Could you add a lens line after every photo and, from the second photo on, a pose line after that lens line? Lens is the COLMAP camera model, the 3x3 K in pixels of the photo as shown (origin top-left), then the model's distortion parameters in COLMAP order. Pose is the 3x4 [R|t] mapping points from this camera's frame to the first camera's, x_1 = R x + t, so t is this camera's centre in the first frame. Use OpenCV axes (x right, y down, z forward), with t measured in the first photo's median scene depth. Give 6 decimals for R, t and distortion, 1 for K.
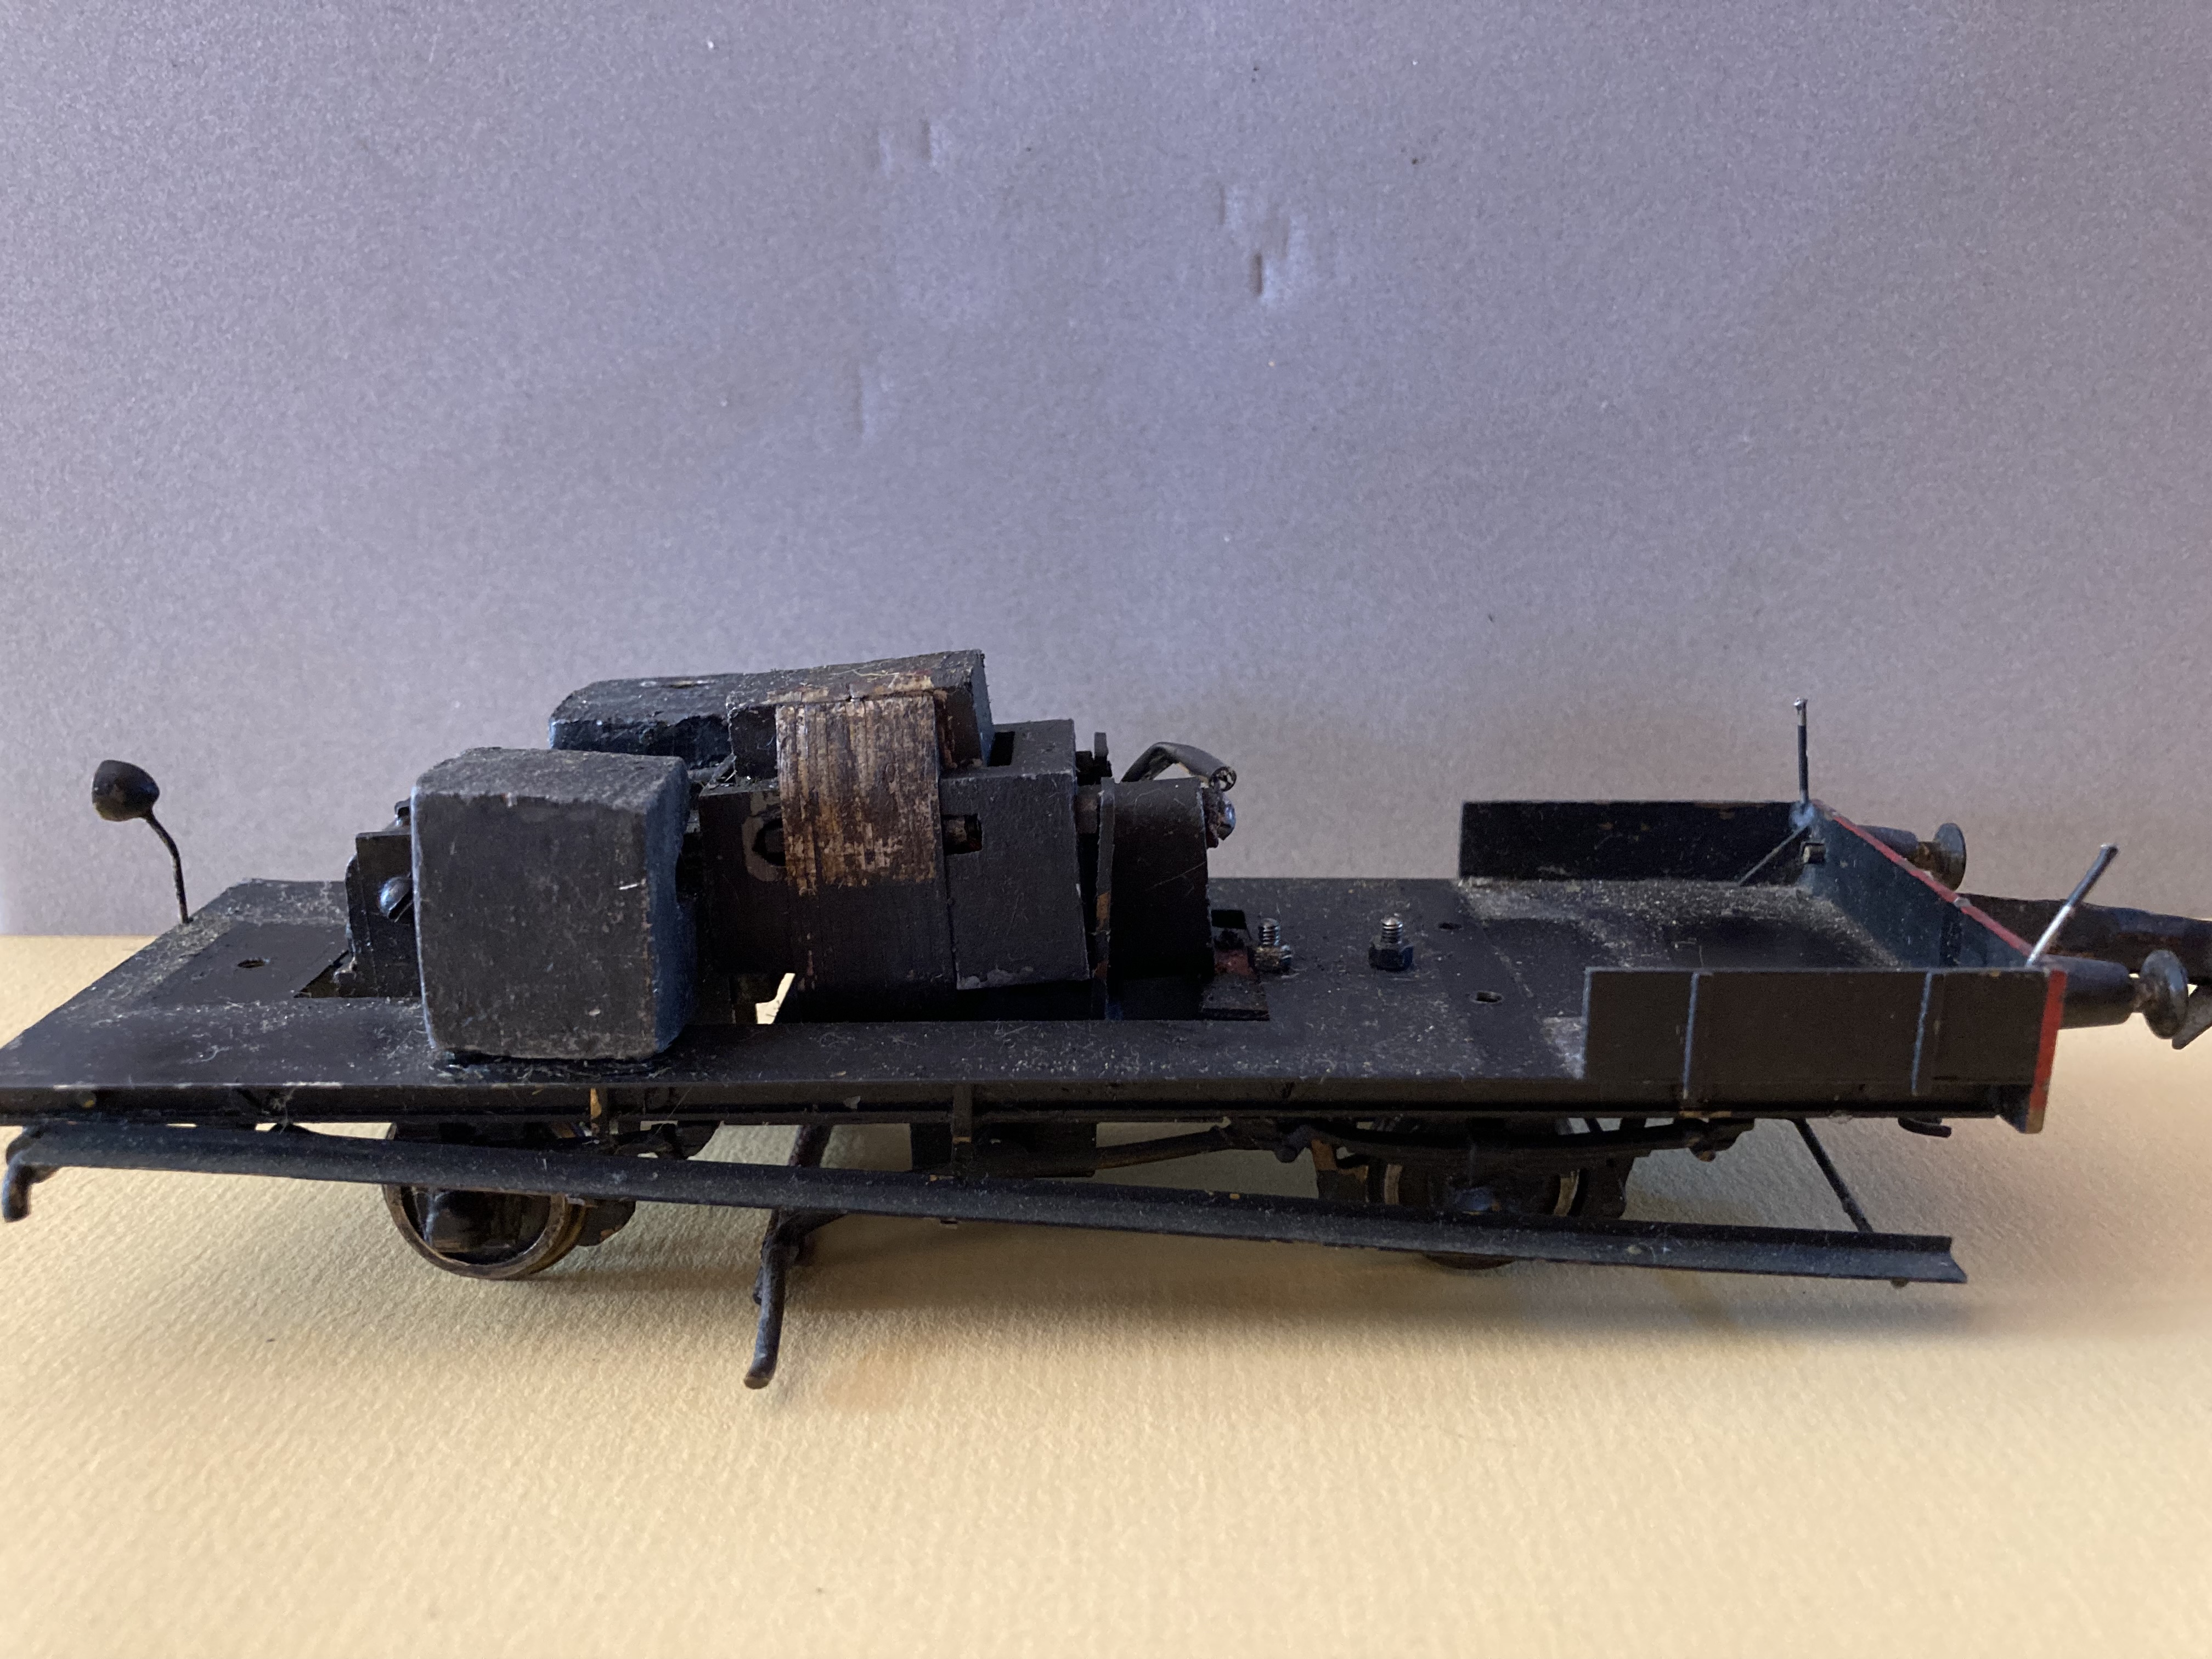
lens RADIAL K [[1752.7, 0, 1114.3], [0, 1752.7, 813.1], [0, 0, 1]] dist [-0.026930, 0.019848]
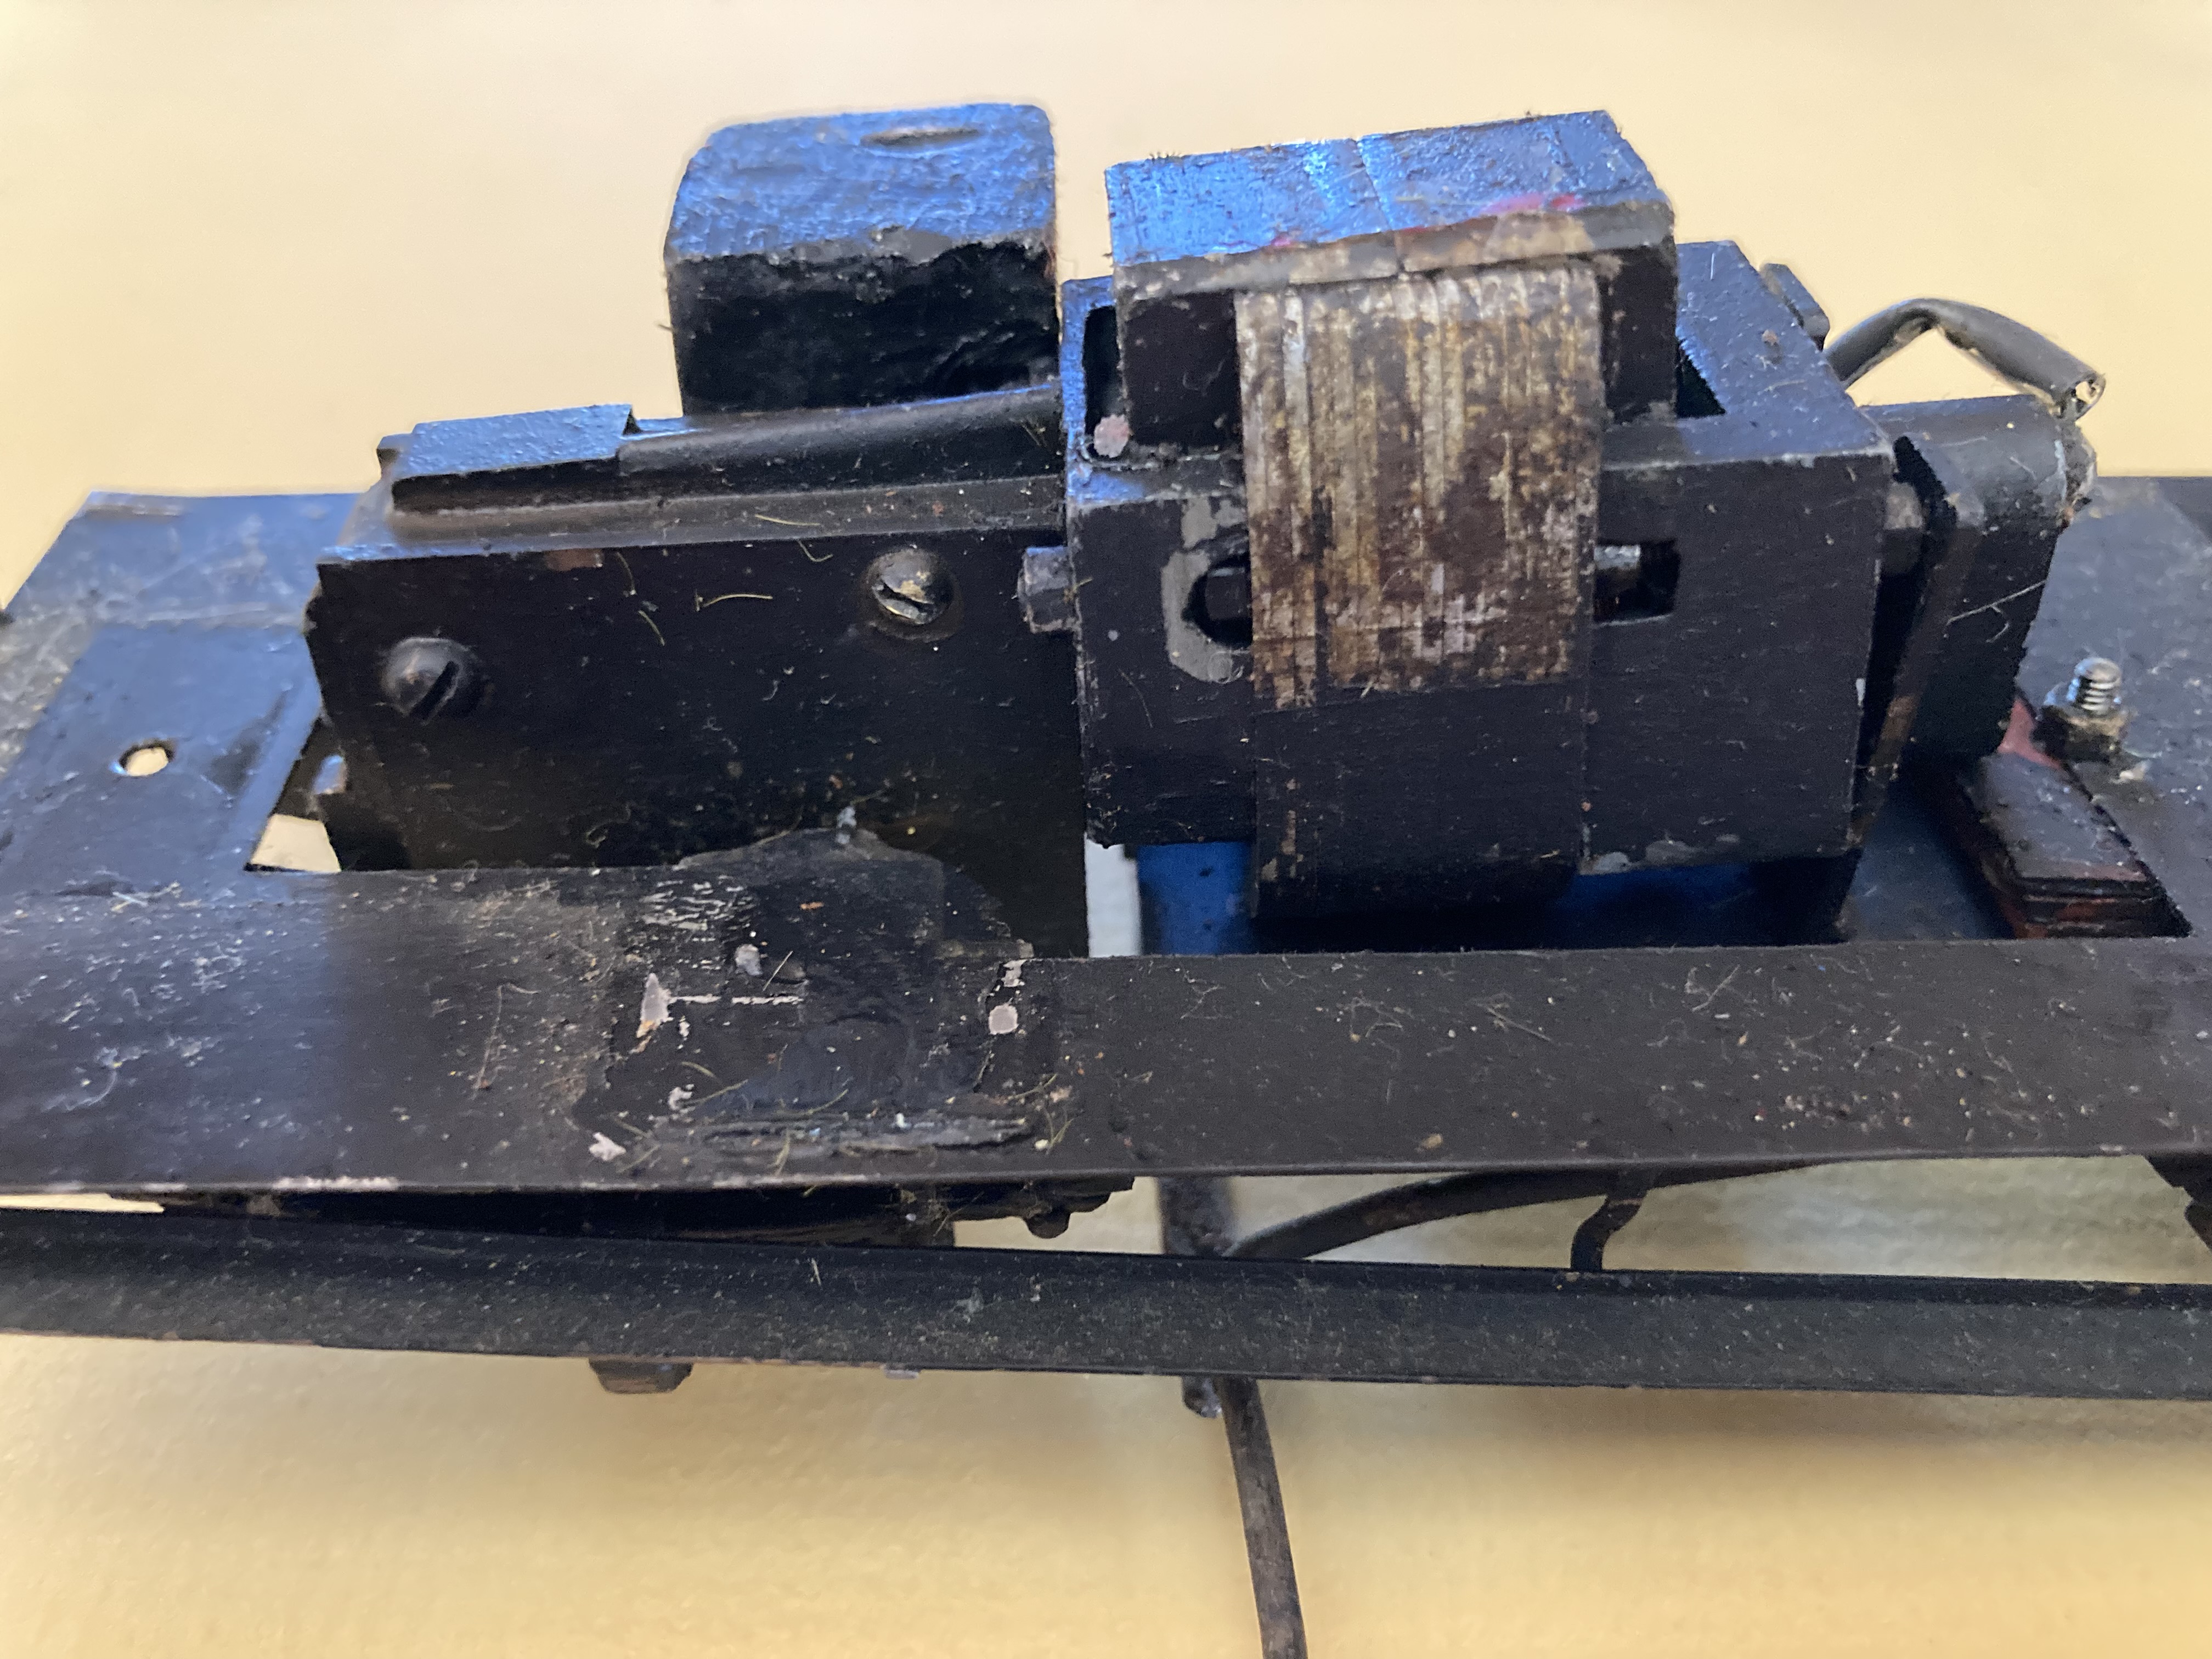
lens RADIAL K [[1881.1, 0, 1087.6], [0, 1881.1, 820.5], [0, 0, 1]] dist [-0.003434, -0.011017]
pose [[0.999995, -0.000601, -0.003128, -0.230085], [0.001801, 0.916665, 0.399652, -0.129291], [0.002627, -0.399656, 0.916661, 0.520700]]
